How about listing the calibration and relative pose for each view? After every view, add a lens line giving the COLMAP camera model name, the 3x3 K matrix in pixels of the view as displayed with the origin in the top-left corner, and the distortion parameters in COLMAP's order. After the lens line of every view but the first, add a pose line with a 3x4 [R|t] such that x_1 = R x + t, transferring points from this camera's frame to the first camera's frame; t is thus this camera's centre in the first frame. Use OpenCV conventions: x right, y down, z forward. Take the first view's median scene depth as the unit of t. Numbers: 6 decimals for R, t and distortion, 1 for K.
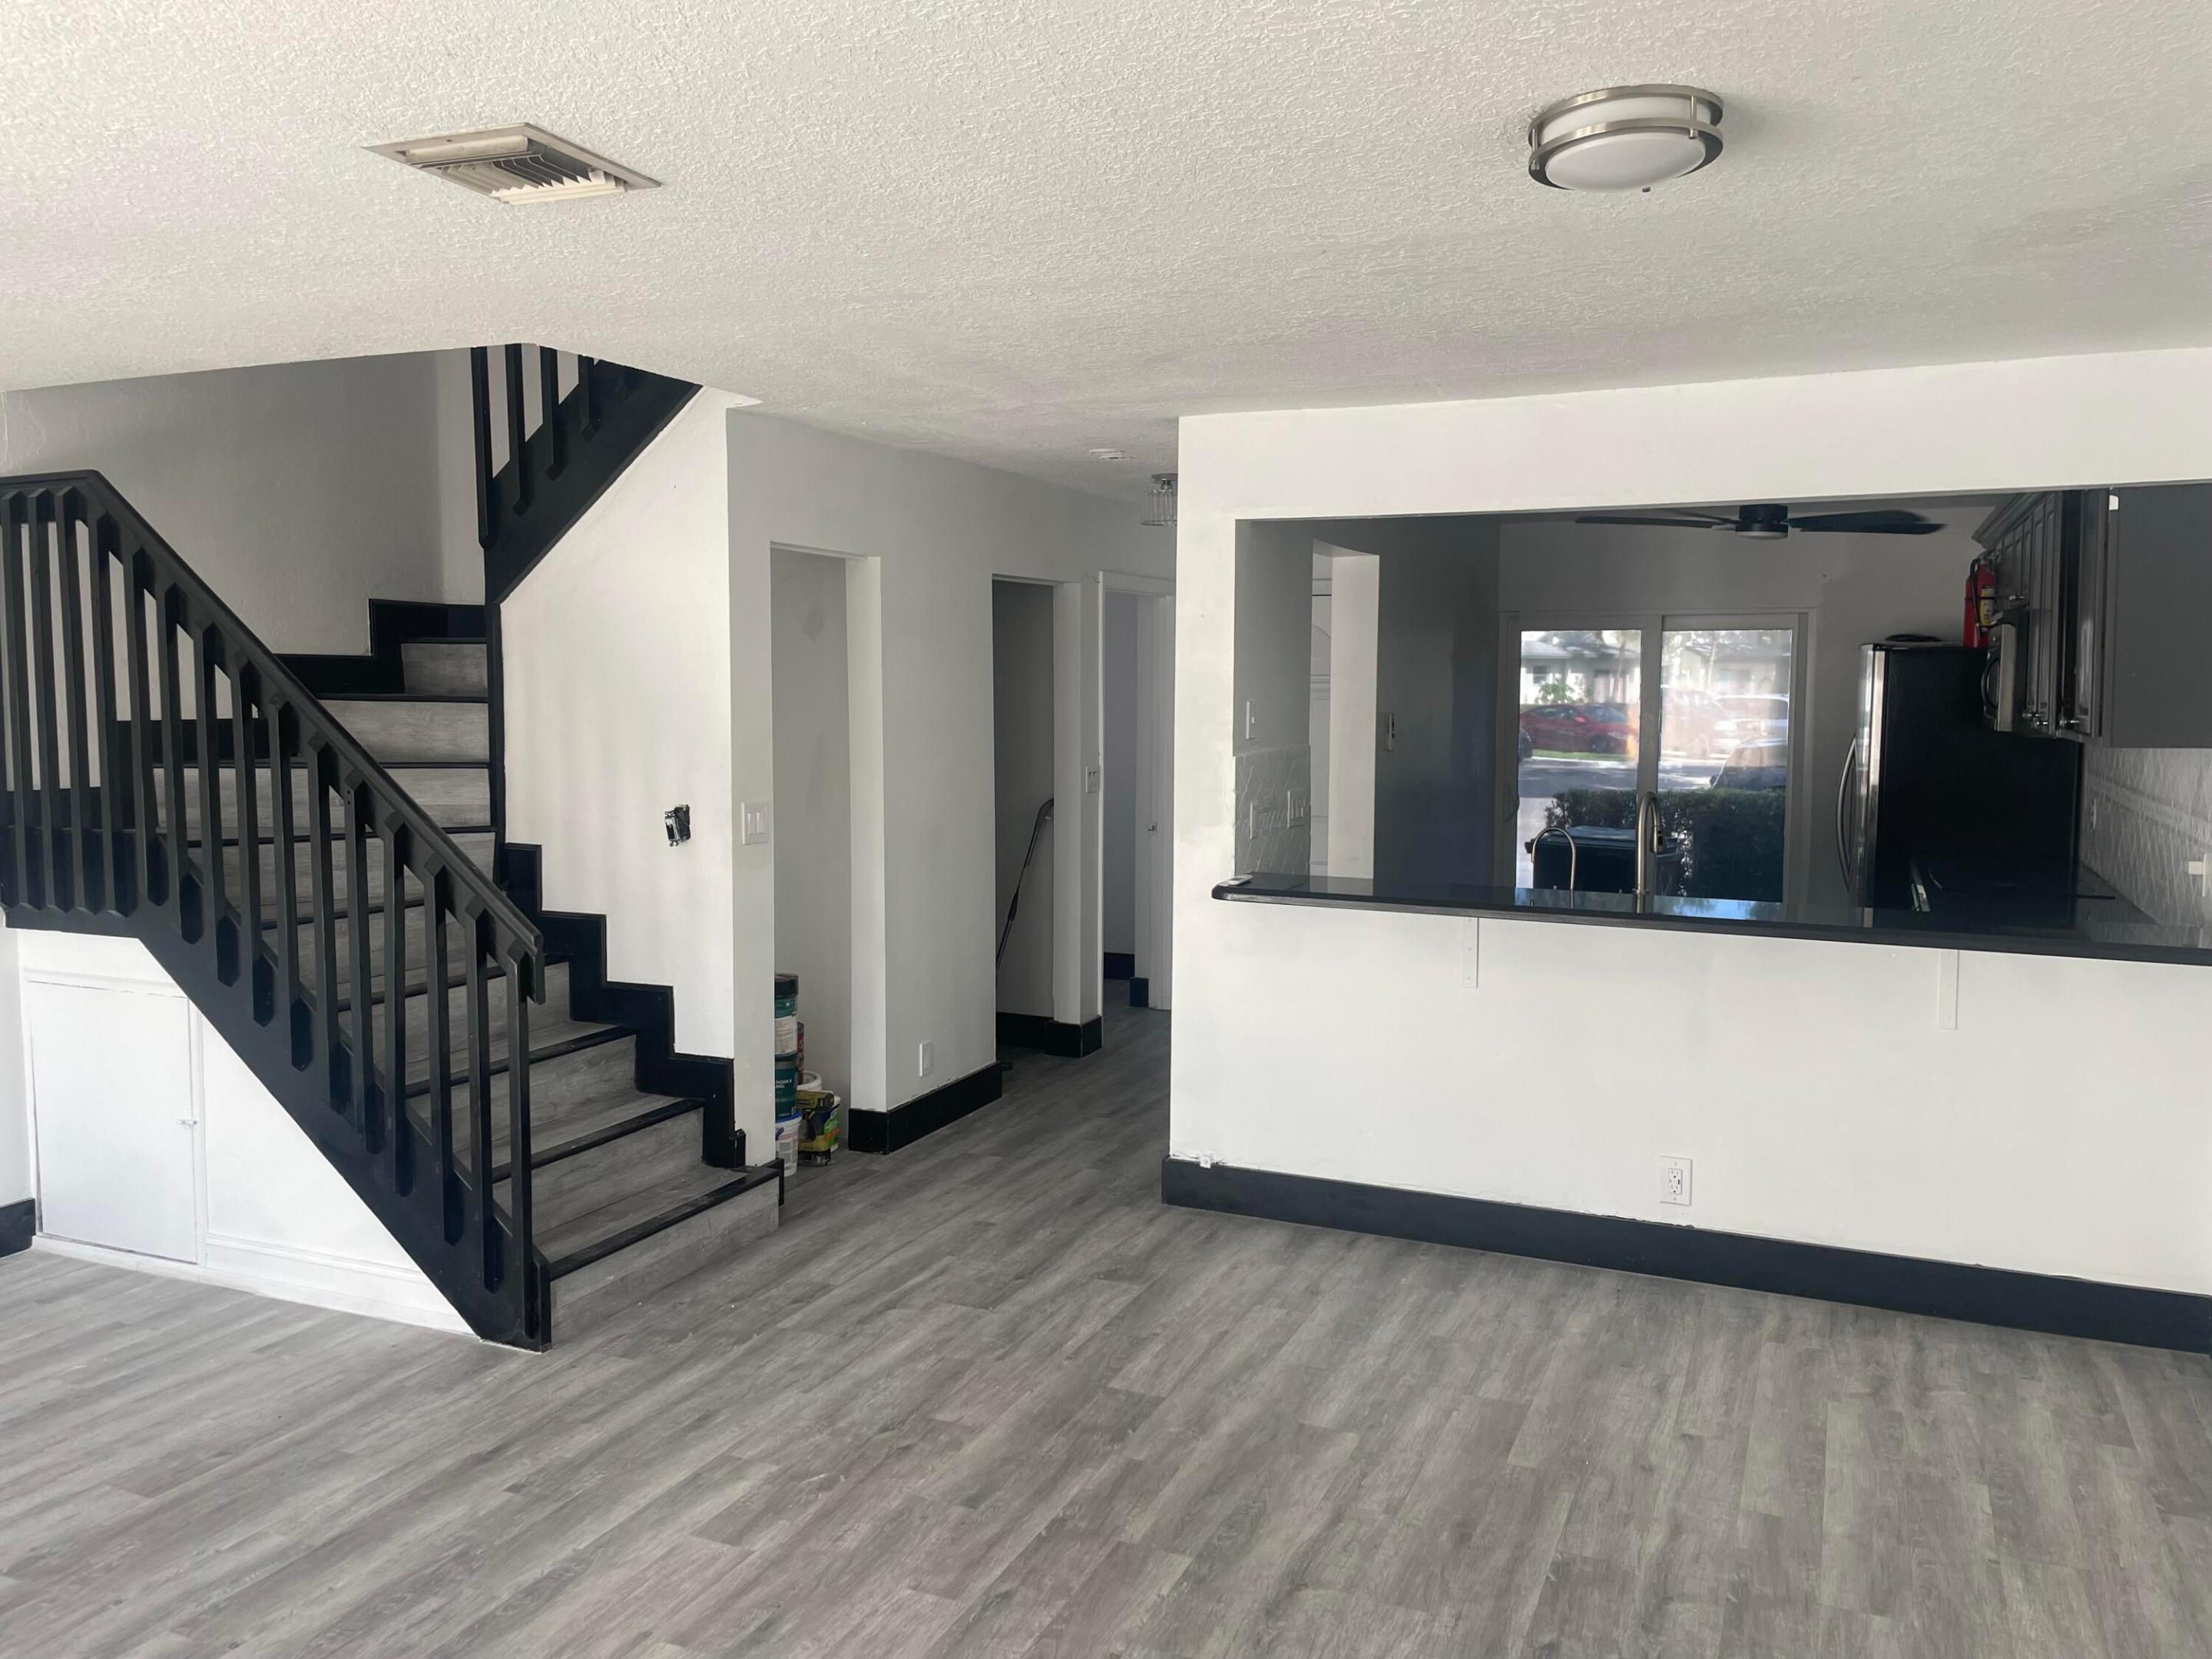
lens RADIAL K [[1671.3, 0, 1113.8], [0, 1671.3, 812.9], [0, 0, 1]] dist [0.089044, -0.114782]
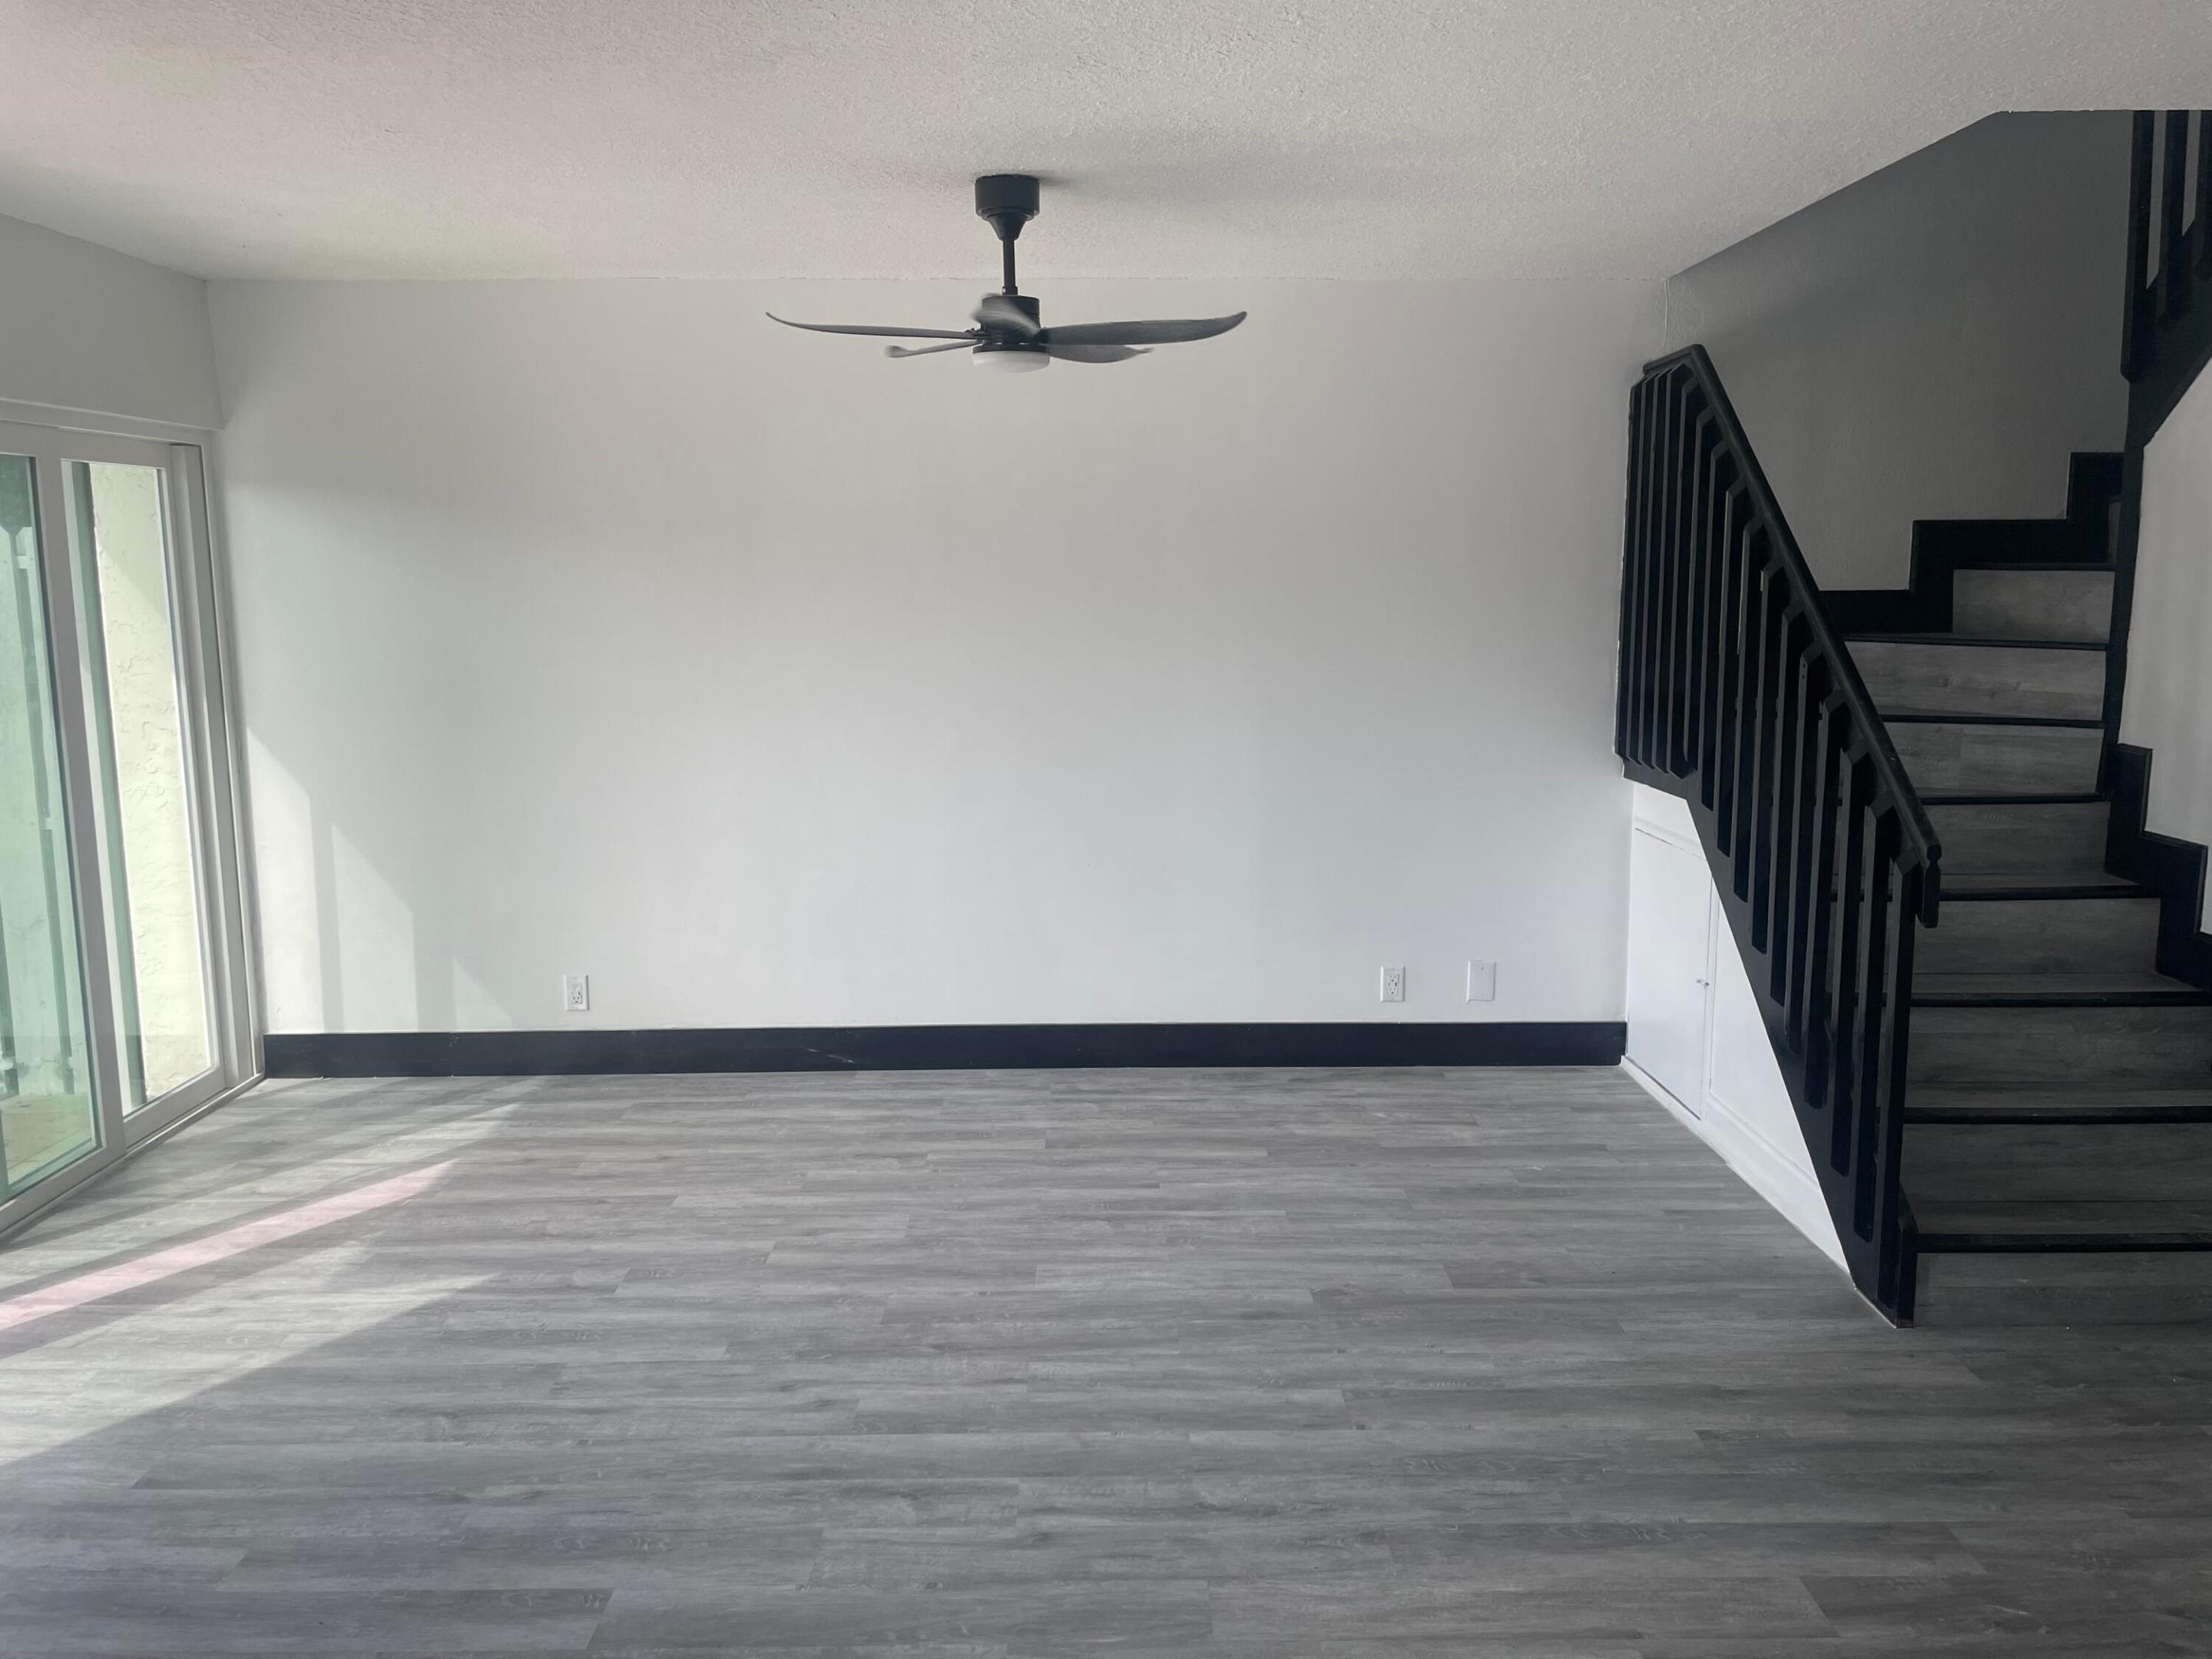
lens RADIAL K [[1671.3, 0, 1113.8], [0, 1671.3, 812.9], [0, 0, 1]] dist [0.089044, -0.114782]
pose [[0.408520, 0.124196, -0.904261, 0.267475], [-0.065837, 0.992128, 0.106521, -0.006568], [0.910372, 0.016018, 0.413481, 0.300101]]
